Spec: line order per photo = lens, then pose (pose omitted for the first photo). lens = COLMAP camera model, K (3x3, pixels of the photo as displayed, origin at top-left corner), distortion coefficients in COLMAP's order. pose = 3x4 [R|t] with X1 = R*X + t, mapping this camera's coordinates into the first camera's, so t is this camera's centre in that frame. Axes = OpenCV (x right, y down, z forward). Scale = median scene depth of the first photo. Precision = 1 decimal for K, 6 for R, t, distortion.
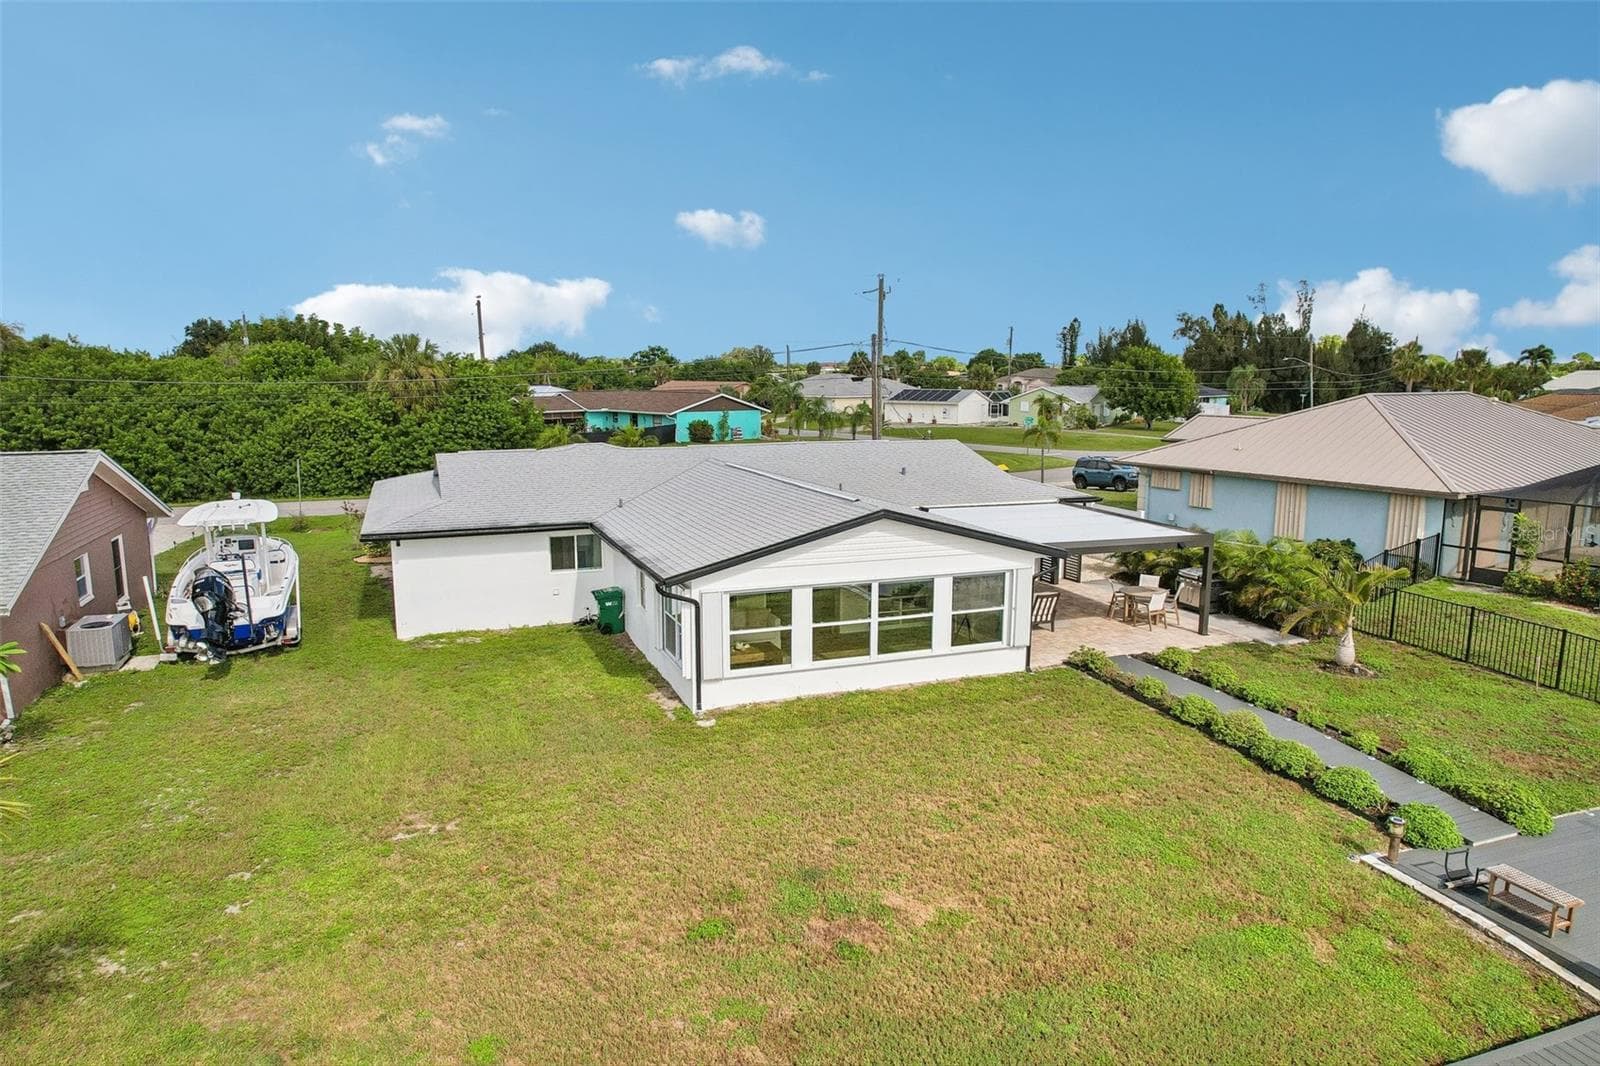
lens RADIAL K [[1019.7, 0, 783.5], [0, 1019.7, 541.4], [0, 0, 1]] dist [-0.003360, 0.002203]
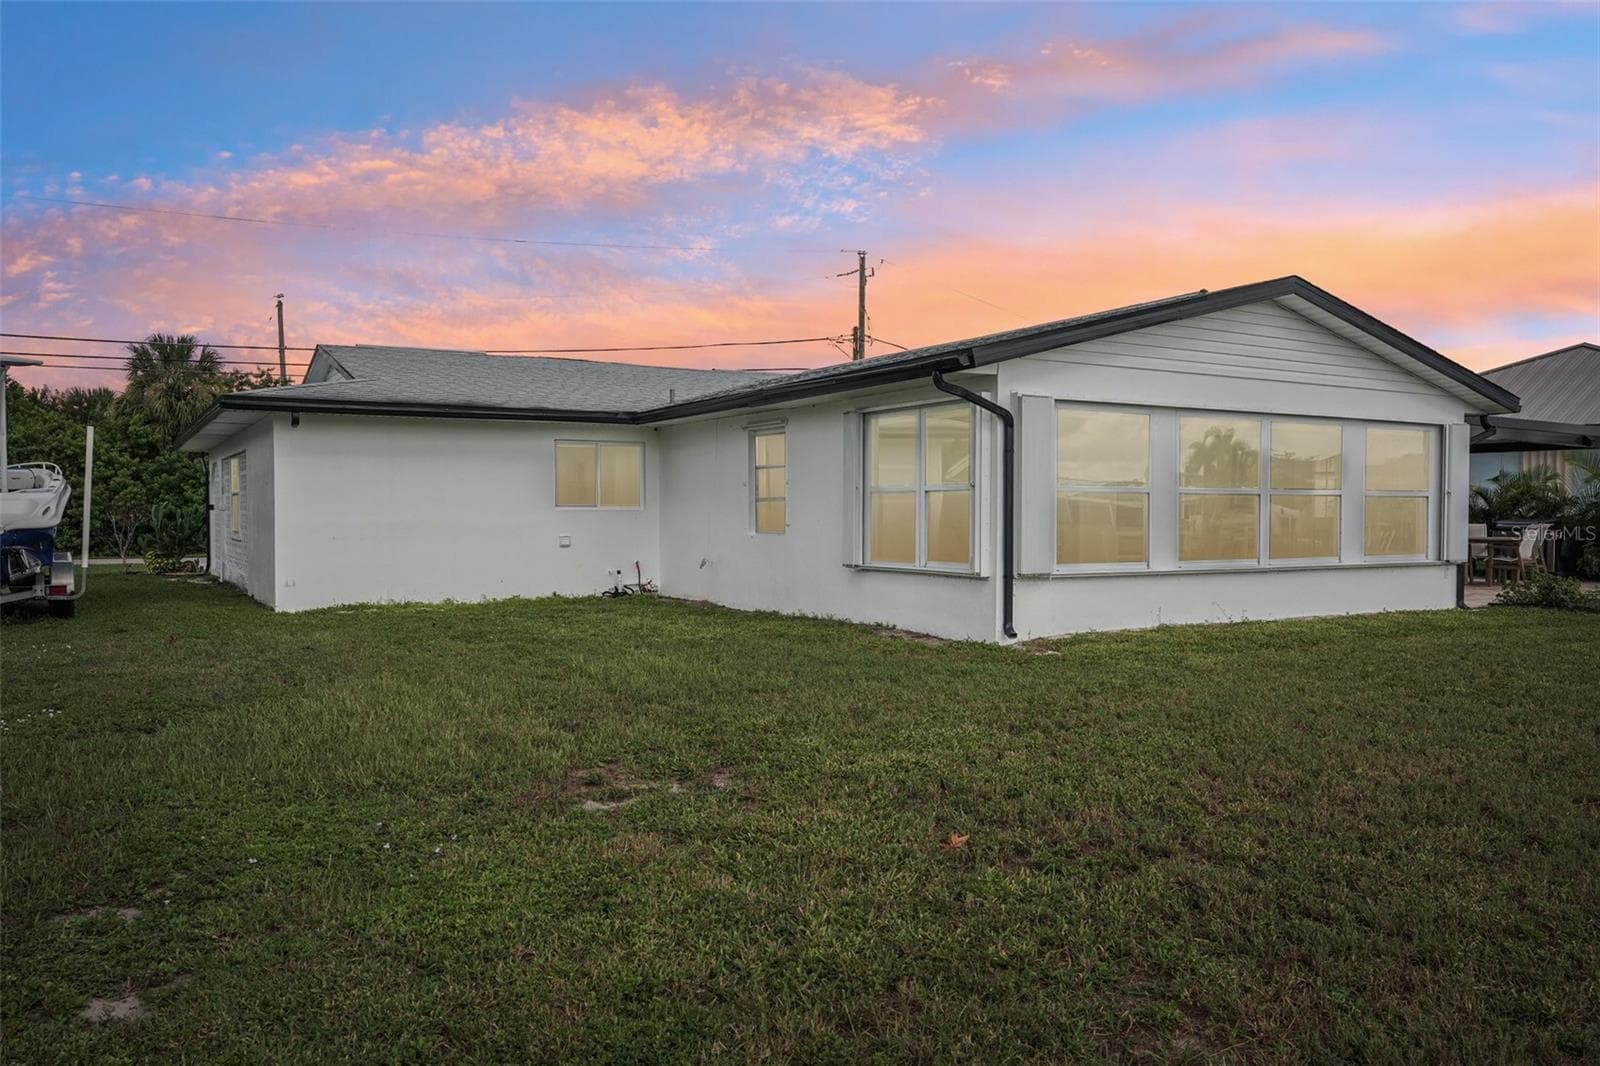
lens RADIAL K [[1185.1, 0, 800.0], [0, 1185.1, 533.0], [0, 0, 1]] dist [0.025458, -0.002427]
pose [[0.984564, -0.003007, 0.175001, -0.240849], [0.028391, 0.989355, -0.142726, 0.164729], [-0.172709, 0.145491, 0.974168, 0.383861]]
